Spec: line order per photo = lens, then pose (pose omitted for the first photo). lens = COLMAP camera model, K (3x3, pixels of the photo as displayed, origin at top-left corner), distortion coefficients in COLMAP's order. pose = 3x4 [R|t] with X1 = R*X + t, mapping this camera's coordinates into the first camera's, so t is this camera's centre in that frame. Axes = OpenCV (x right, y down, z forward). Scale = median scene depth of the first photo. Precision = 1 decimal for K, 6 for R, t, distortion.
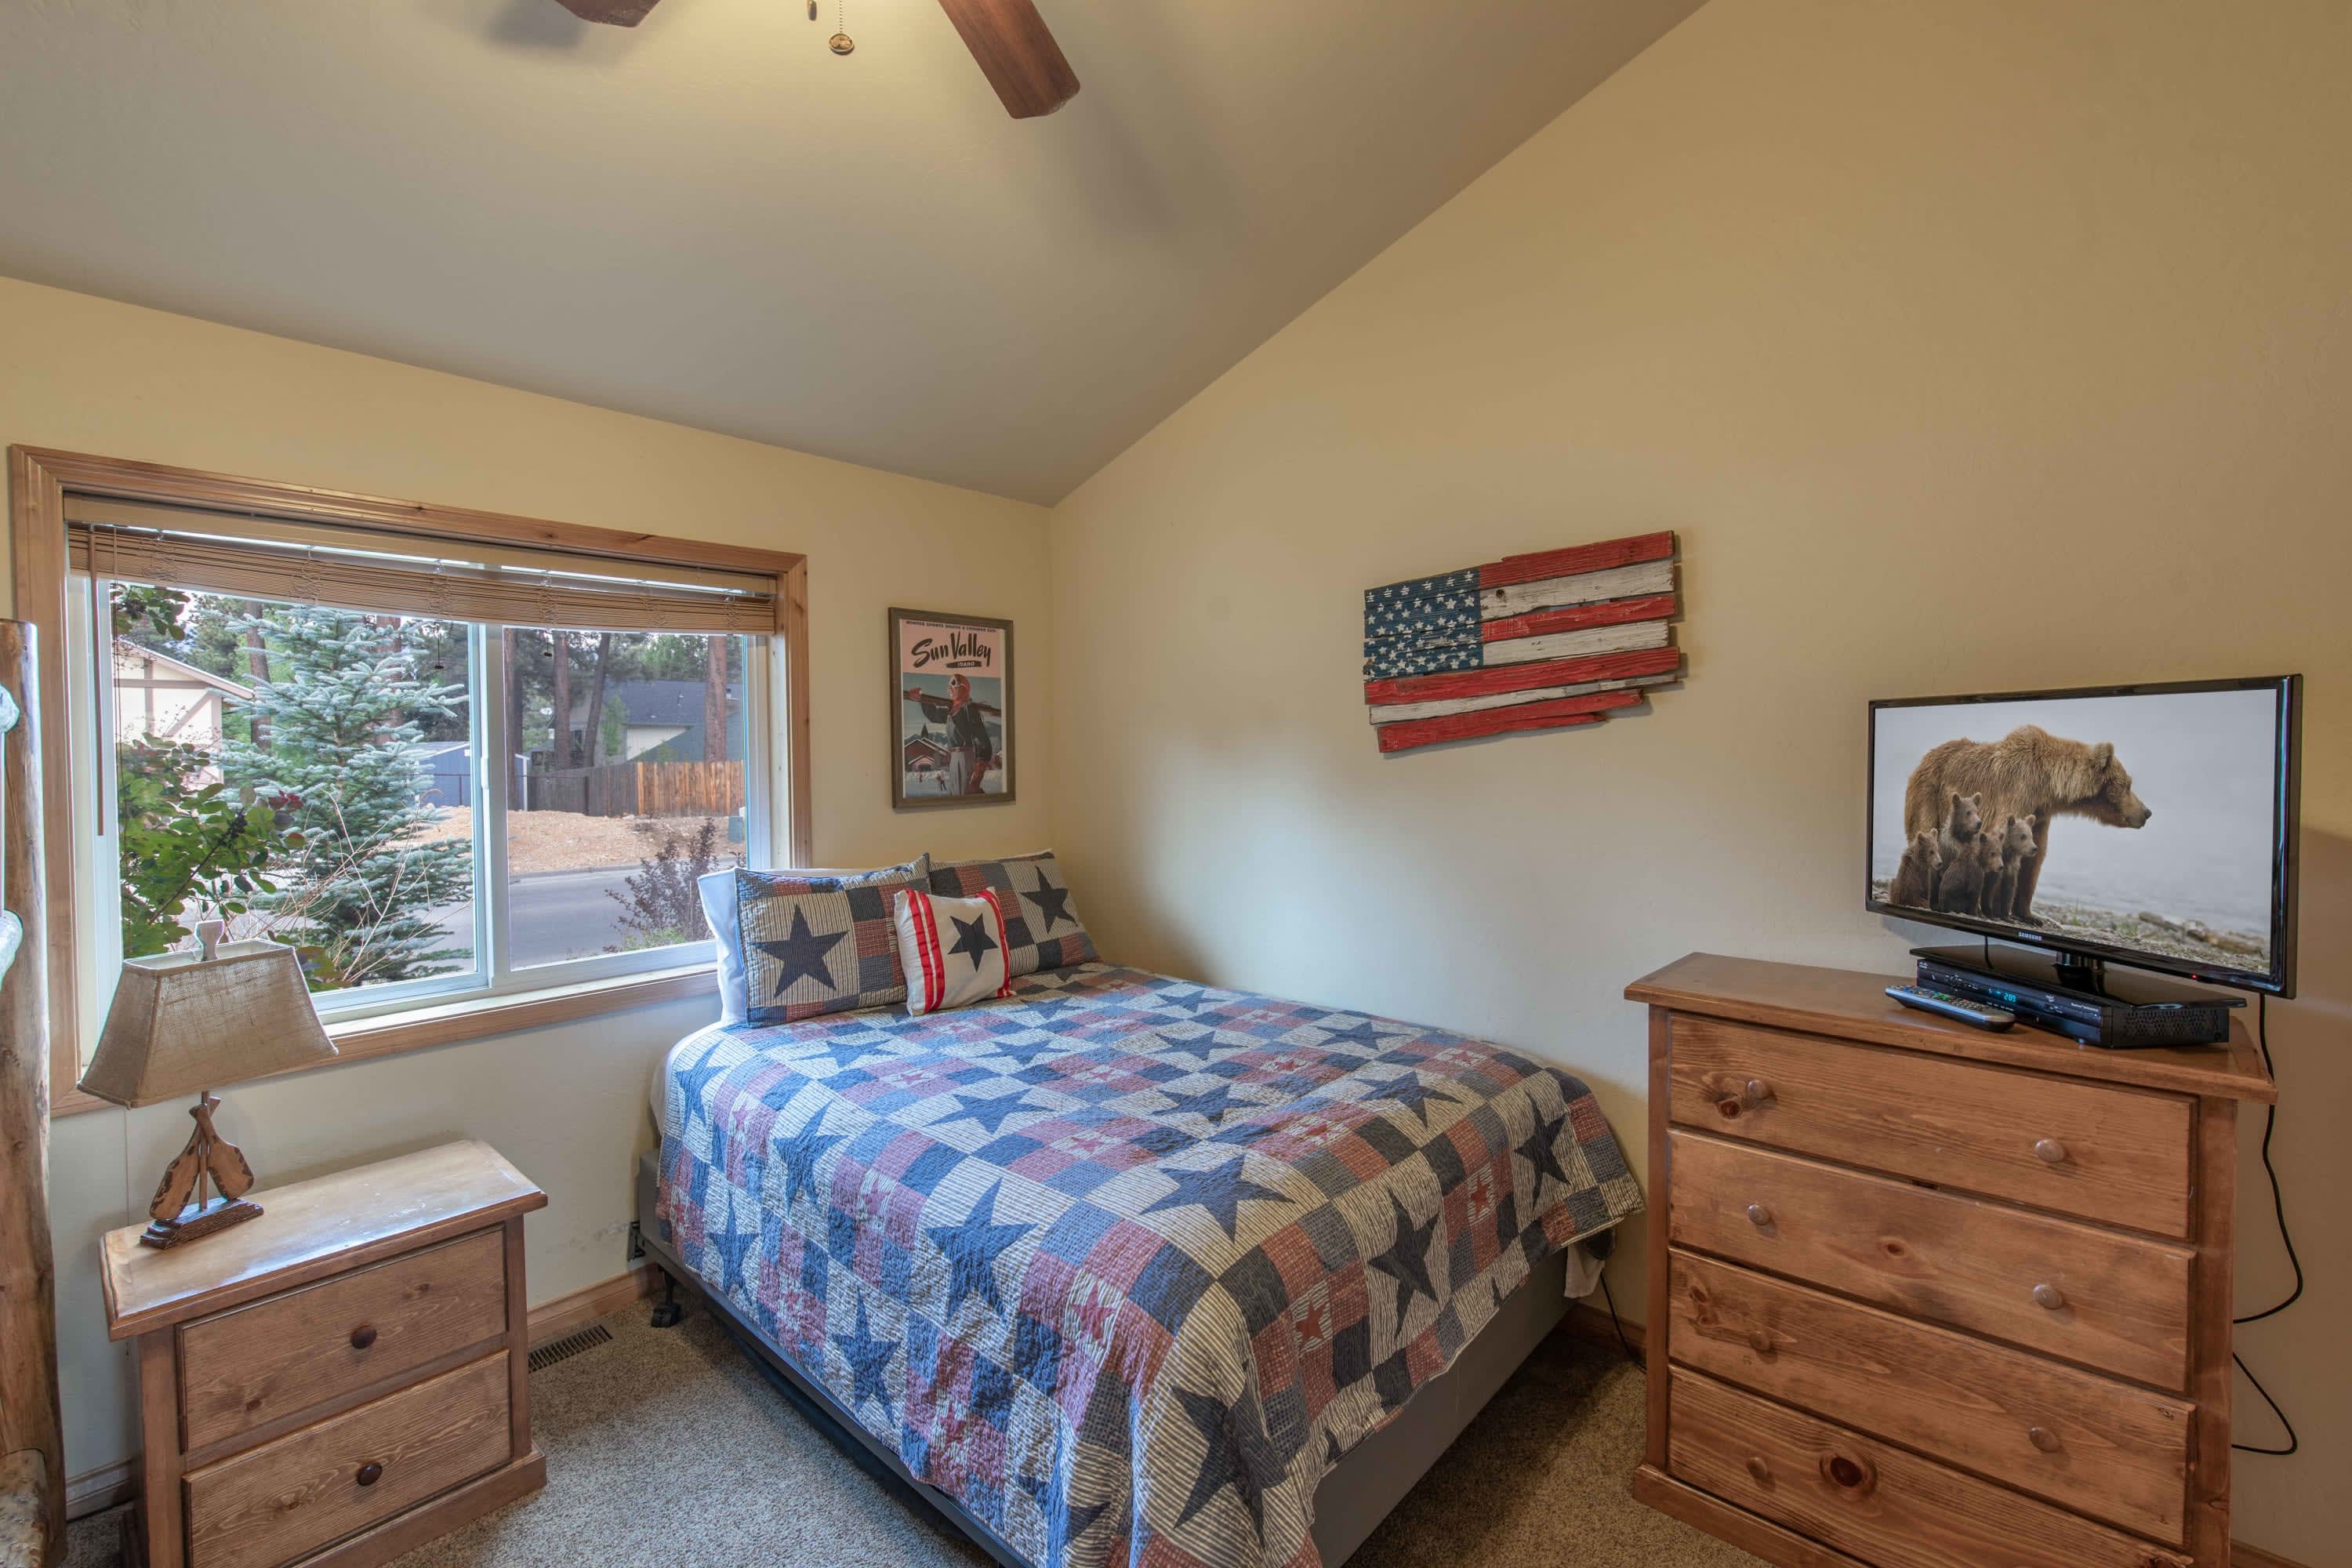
lens RADIAL K [[1028.5, 0, 1160.4], [0, 1028.5, 778.5], [0, 0, 1]] dist [-0.000194, 0.000132]
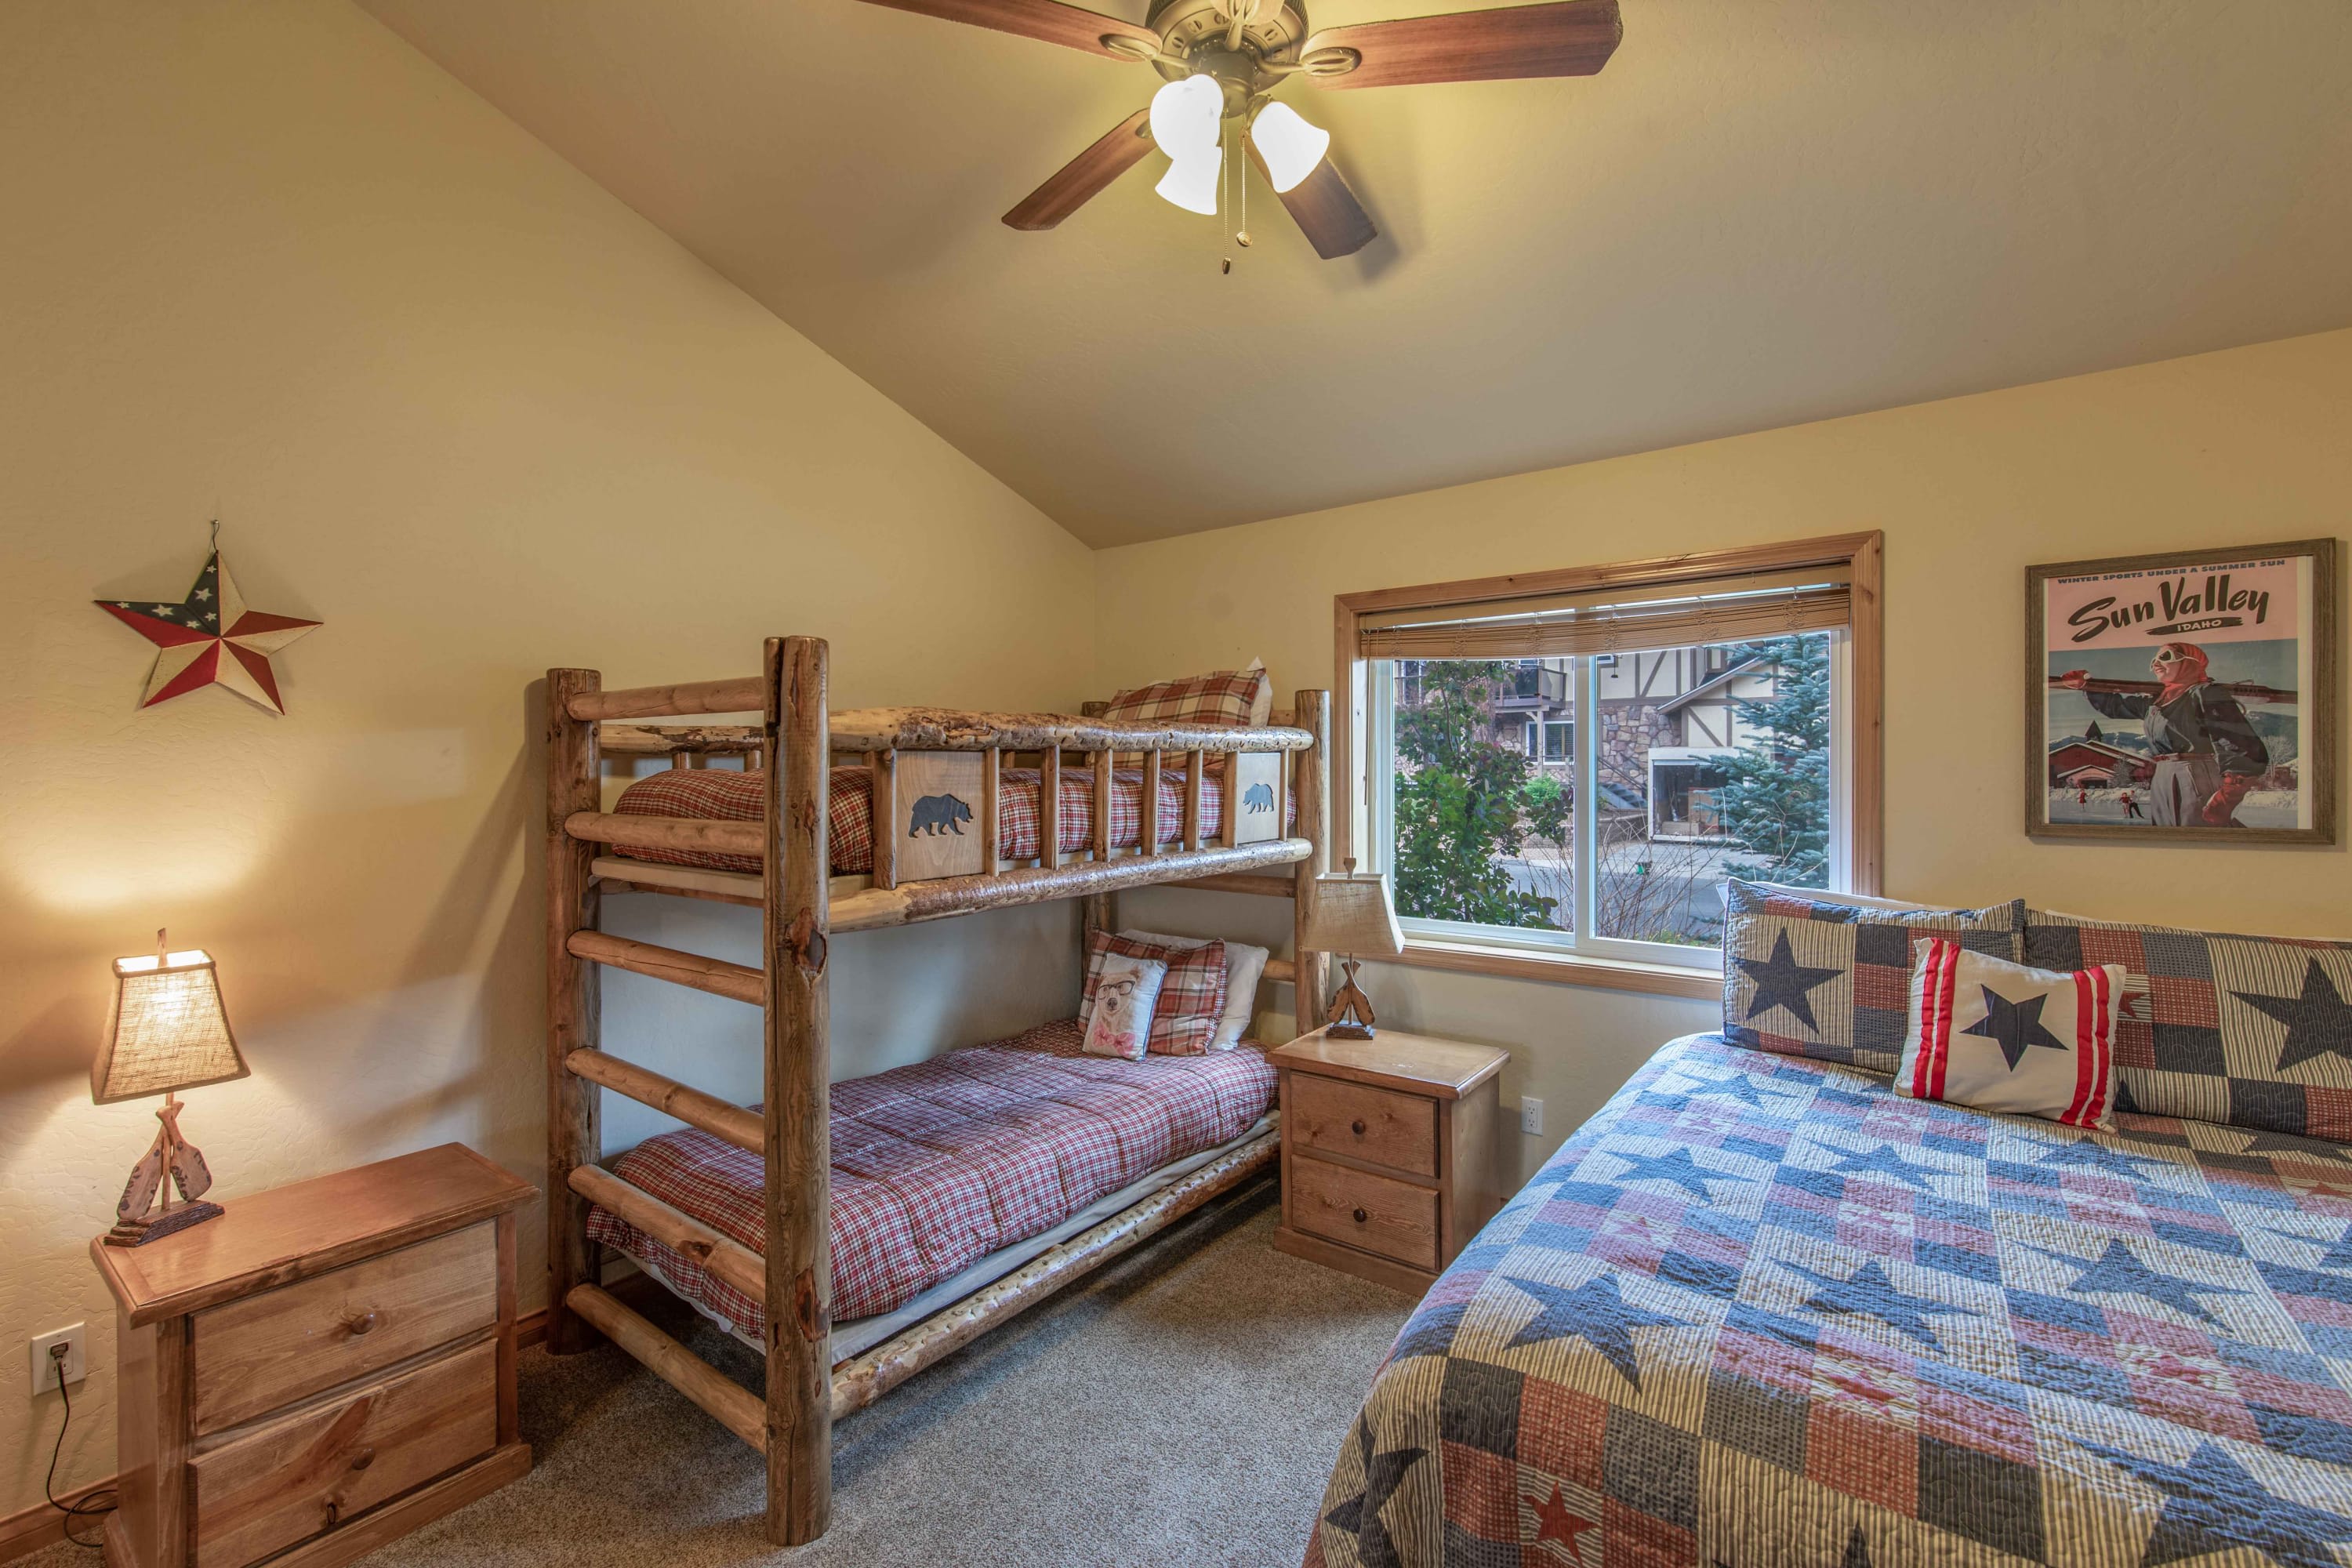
lens RADIAL K [[1028.5, 0, 1160.4], [0, 1028.5, 778.5], [0, 0, 1]] dist [-0.000194, 0.000132]
pose [[0.065400, 0.024781, -0.997551, 0.503486], [-0.025881, 0.999397, 0.023130, -0.015761], [0.997523, 0.024305, 0.066002, 0.373529]]
